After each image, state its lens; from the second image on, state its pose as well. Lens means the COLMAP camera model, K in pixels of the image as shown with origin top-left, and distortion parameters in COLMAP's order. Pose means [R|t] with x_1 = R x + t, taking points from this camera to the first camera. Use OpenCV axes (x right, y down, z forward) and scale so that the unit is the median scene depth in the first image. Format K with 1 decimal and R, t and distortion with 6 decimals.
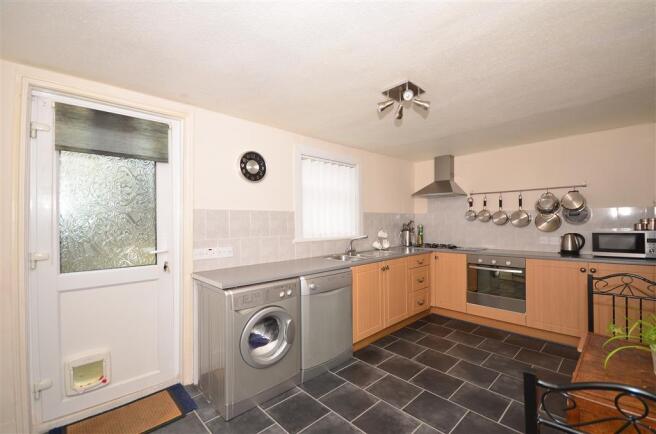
lens RADIAL K [[282.8, 0, 328.0], [0, 282.8, 217.0], [0, 0, 1]] dist [0.001190, -0.000009]
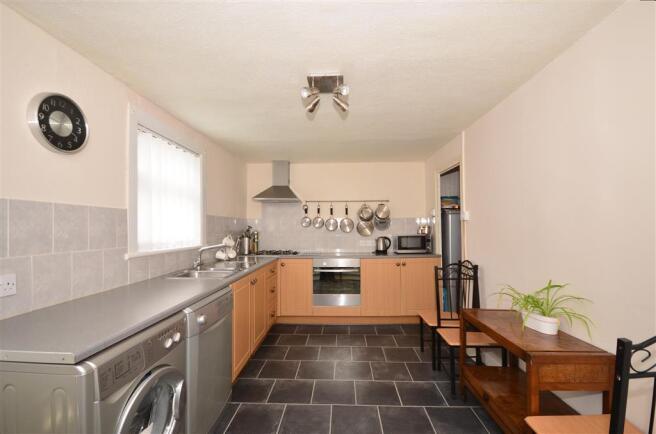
lens RADIAL K [[293.6, 0, 328.0], [0, 293.6, 217.0], [0, 0, 1]] dist [-0.000868, 0.000012]
pose [[0.715725, 0.031589, 0.697668, -0.256645], [-0.015692, 0.999452, -0.029154, 0.010104], [-0.698206, 0.009918, 0.715828, 0.211774]]
